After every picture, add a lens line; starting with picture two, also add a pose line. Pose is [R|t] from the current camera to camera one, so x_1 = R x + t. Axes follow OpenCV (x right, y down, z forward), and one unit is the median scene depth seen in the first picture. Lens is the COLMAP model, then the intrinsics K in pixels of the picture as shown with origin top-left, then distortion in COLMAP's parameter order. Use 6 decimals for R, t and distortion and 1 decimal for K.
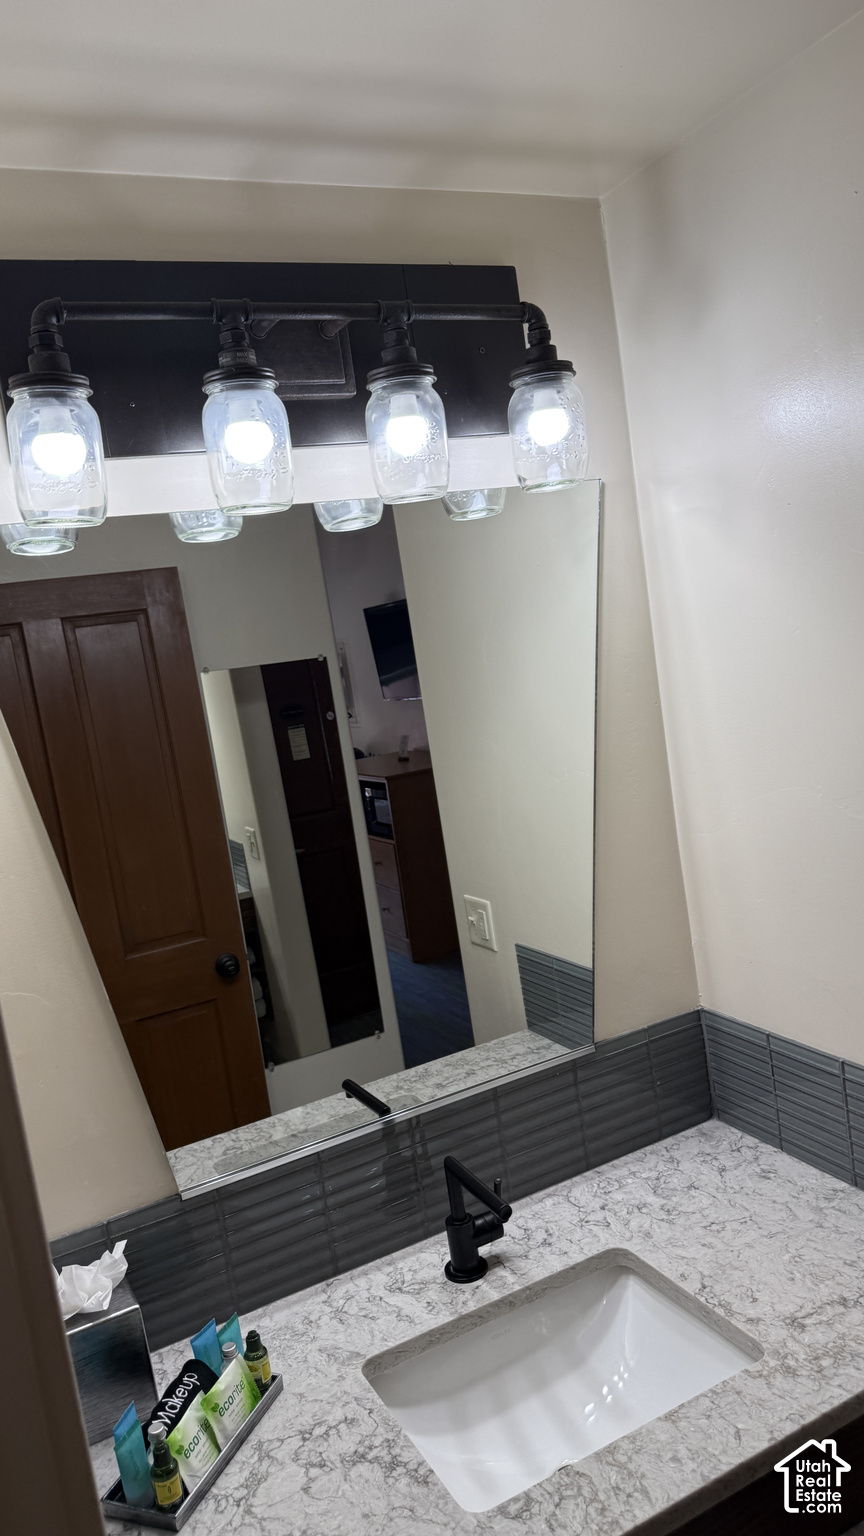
lens RADIAL K [[1092.3, 0, 436.7], [0, 1092.3, 715.2], [0, 0, 1]] dist [0.056748, -0.072491]
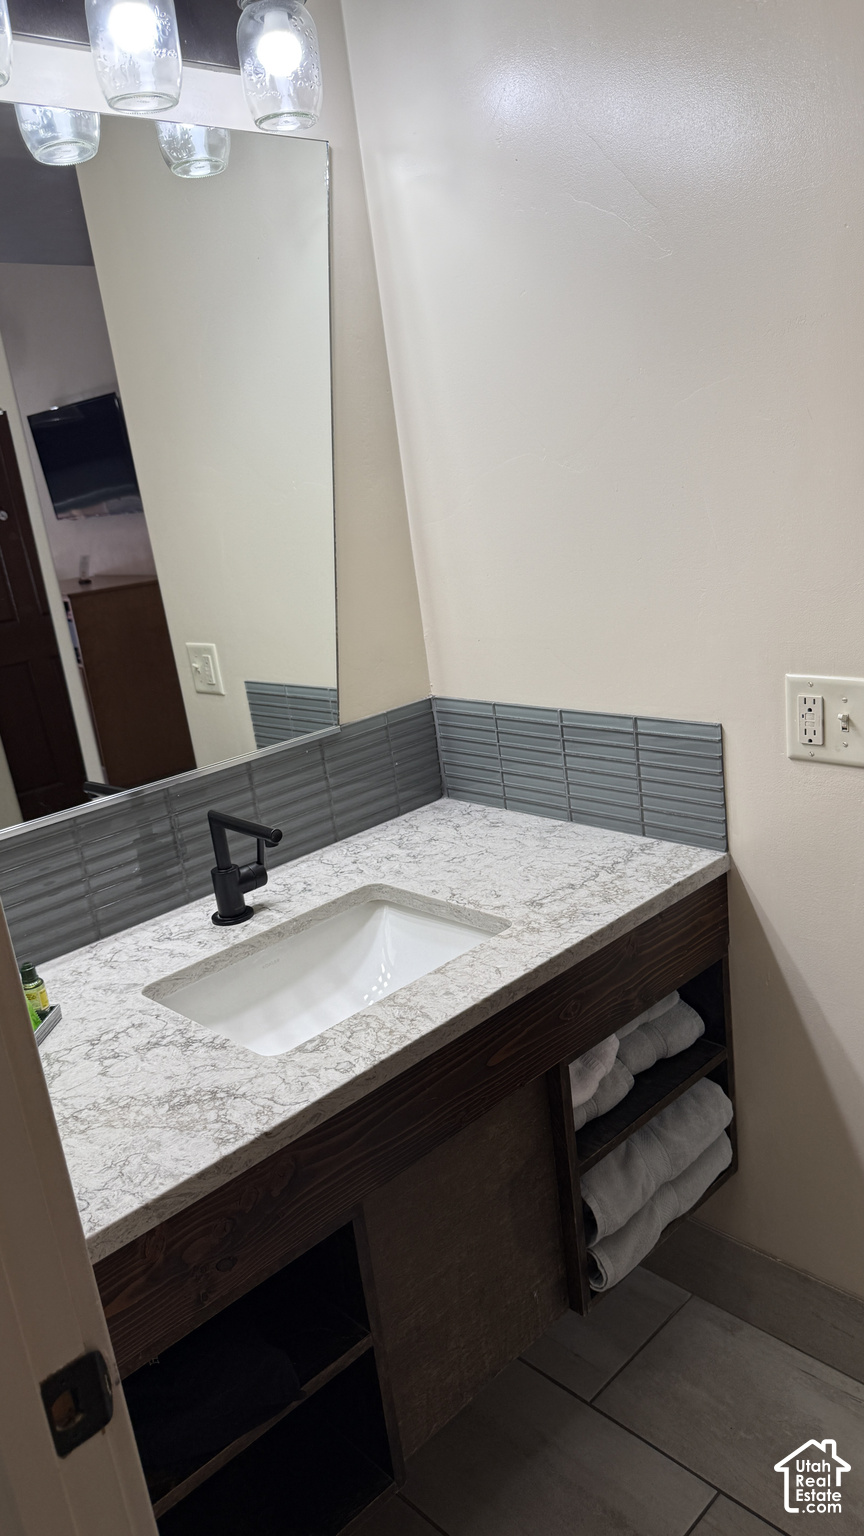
lens RADIAL K [[1092.3, 0, 439.6], [0, 1092.3, 792.9], [0, 0, 1]] dist [0.056748, -0.072491]
pose [[0.950522, -0.054711, 0.305801, -0.097475], [0.017527, 0.992246, 0.123045, 0.262608], [-0.310162, -0.111597, 0.944111, -0.025306]]
